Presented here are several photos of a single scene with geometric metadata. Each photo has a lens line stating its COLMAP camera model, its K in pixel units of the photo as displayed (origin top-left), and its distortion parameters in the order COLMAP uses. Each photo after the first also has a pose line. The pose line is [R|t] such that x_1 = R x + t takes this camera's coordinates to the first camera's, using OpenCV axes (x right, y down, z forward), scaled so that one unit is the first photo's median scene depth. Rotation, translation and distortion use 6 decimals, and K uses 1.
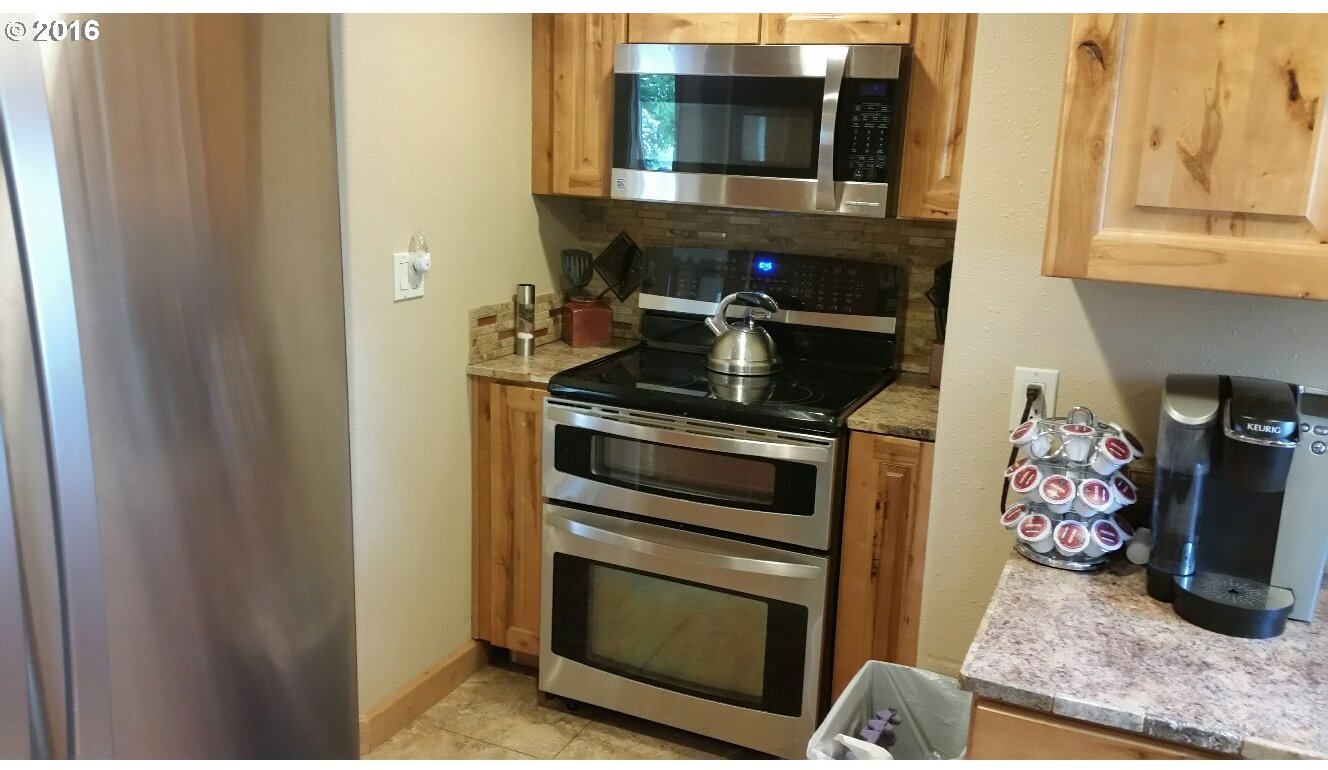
lens RADIAL K [[1085.5, 0, 742.3], [0, 1085.5, 383.5], [0, 0, 1]] dist [-0.005414, -0.002920]
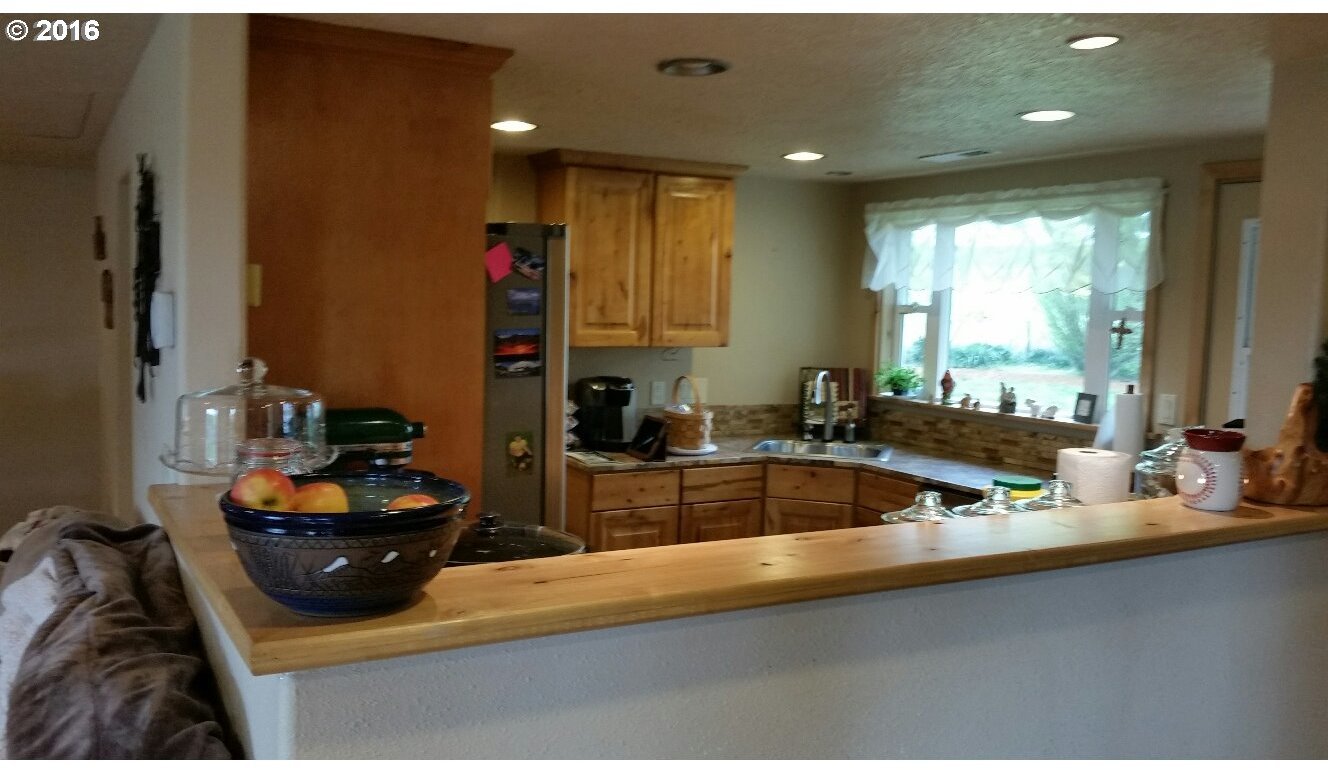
lens RADIAL K [[1081.1, 0, 656.4], [0, 1081.1, 384.5], [0, 0, 1]] dist [0.148816, -0.300793]
pose [[0.626348, -0.103874, 0.772592, -2.058833], [0.180466, 0.983481, -0.014077, 0.101726], [-0.758367, 0.148244, 0.634747, -1.204186]]
